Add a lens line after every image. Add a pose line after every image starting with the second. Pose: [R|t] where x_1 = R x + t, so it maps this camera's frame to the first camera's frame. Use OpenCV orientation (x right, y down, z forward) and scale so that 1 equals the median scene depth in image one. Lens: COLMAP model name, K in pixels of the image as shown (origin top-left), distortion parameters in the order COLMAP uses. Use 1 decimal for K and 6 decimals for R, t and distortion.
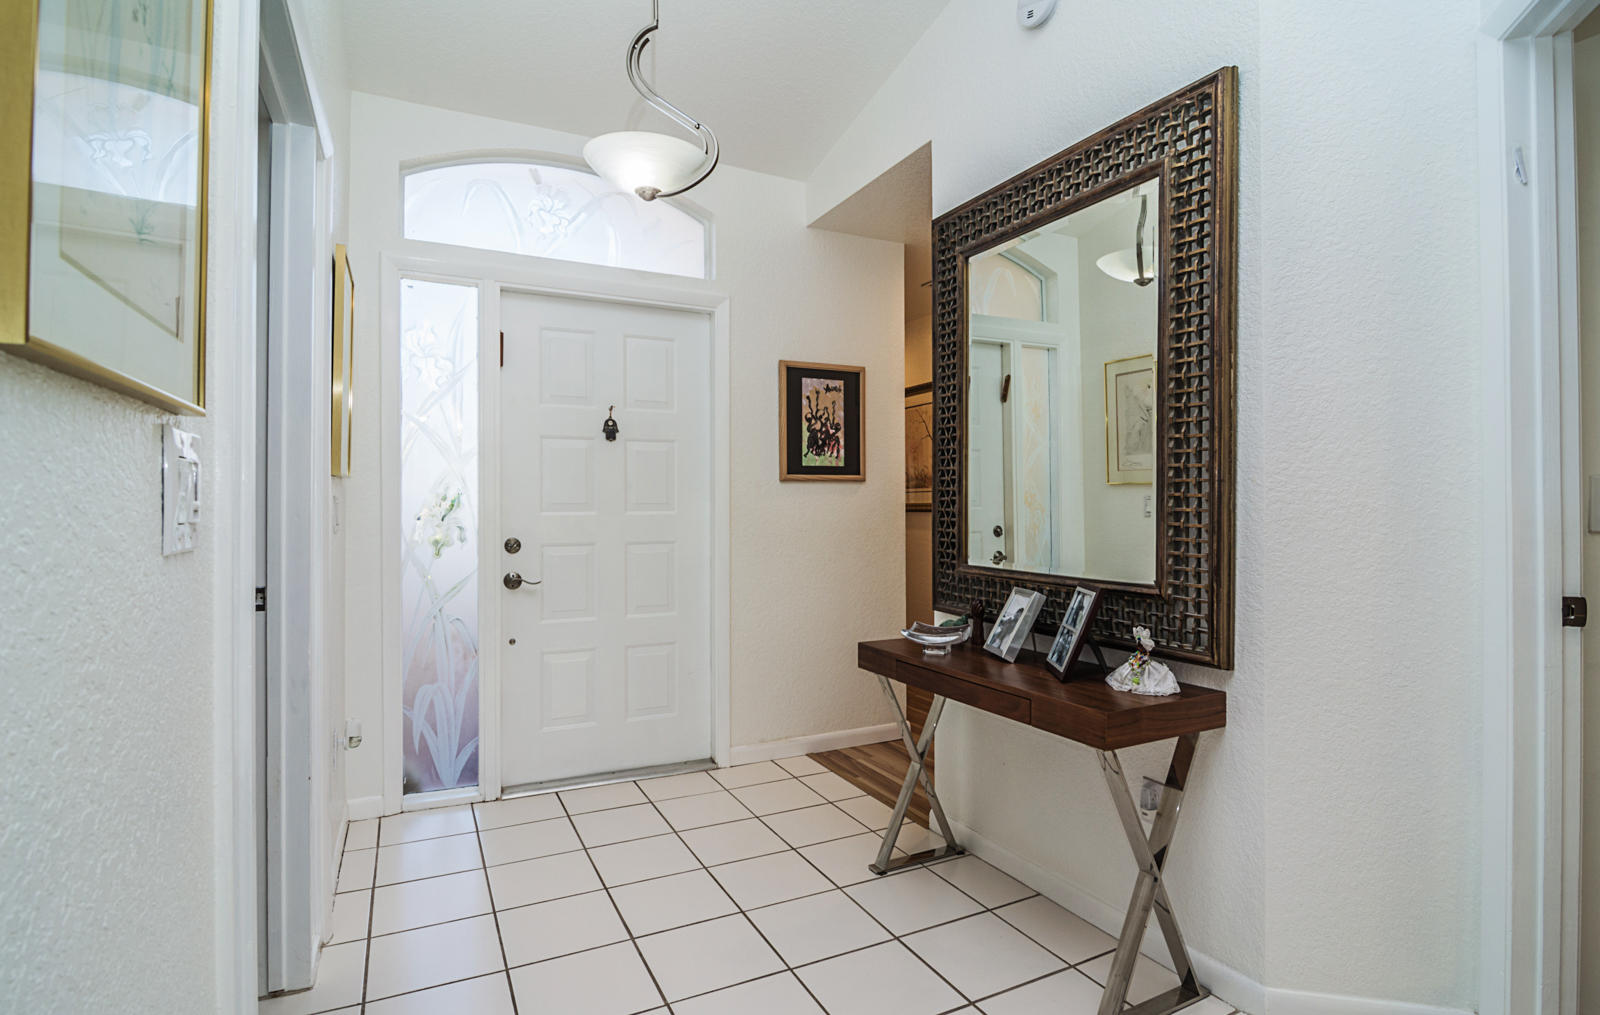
lens RADIAL K [[790.6, 0, 805.2], [0, 790.6, 499.5], [0, 0, 1]] dist [-0.005984, -0.000467]
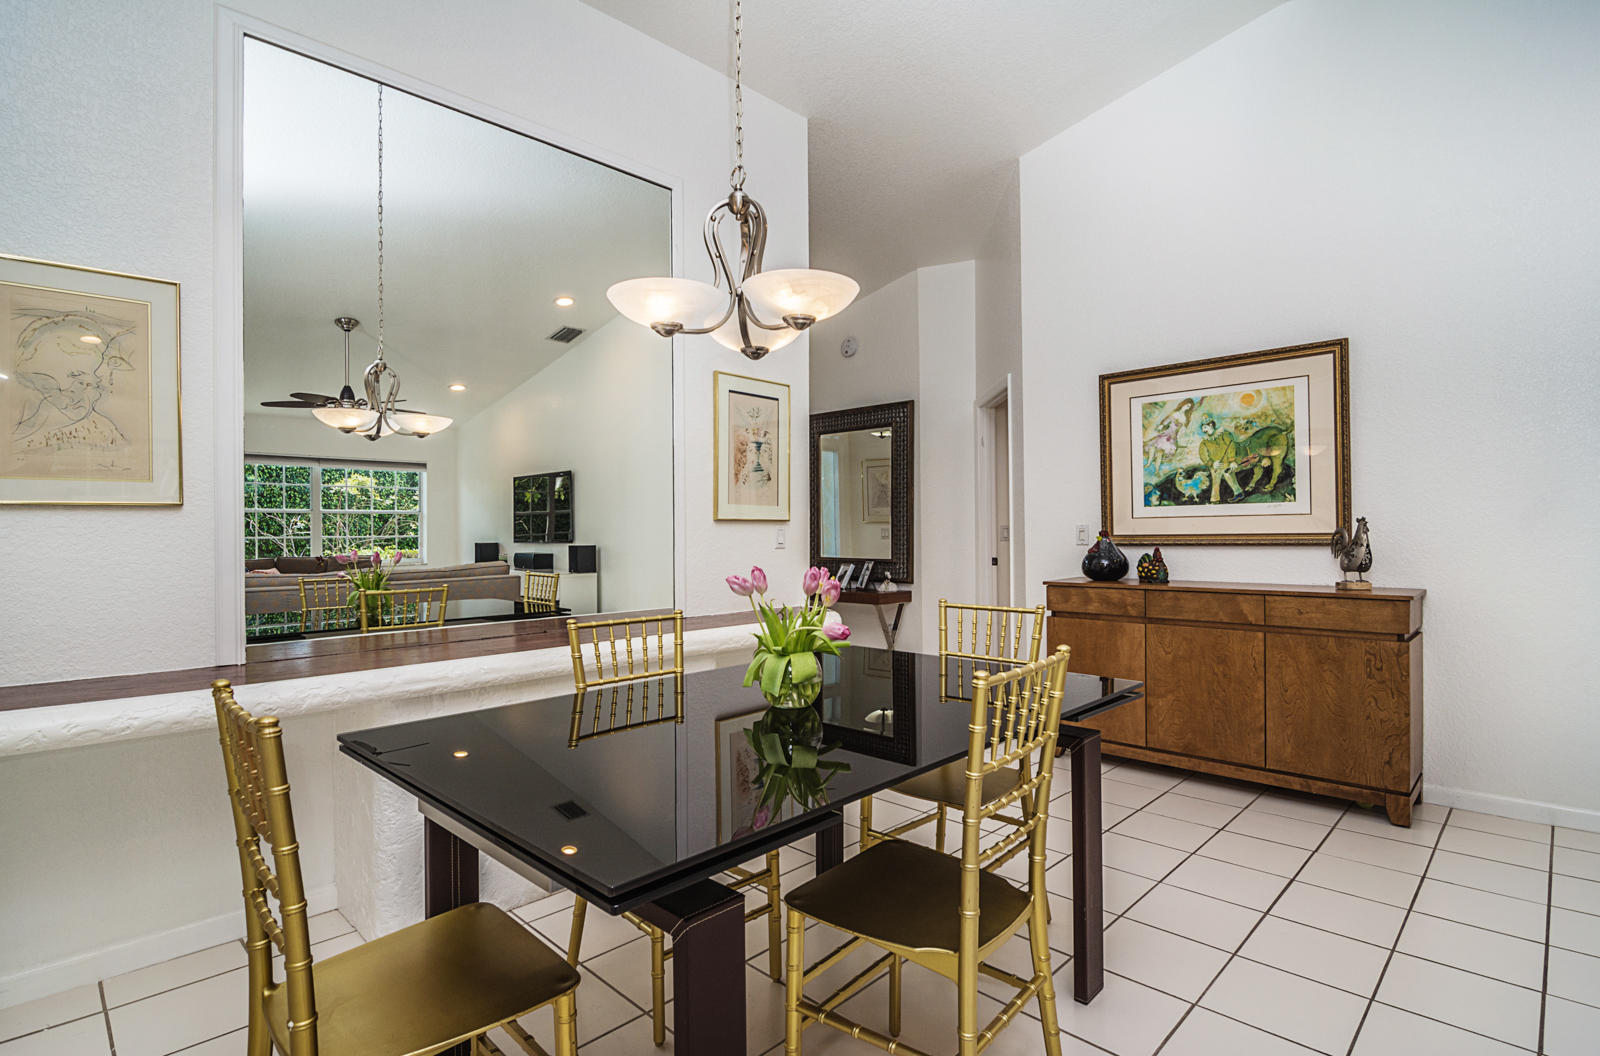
lens RADIAL K [[779.9, 0, 798.6], [0, 779.9, 532.8], [0, 0, 1]] dist [-0.029536, 0.000219]
pose [[0.949359, 0.002363, 0.314184, -0.867460], [-0.000492, 0.999982, -0.006034, 0.023514], [-0.314193, 0.005574, 0.949343, -1.800856]]
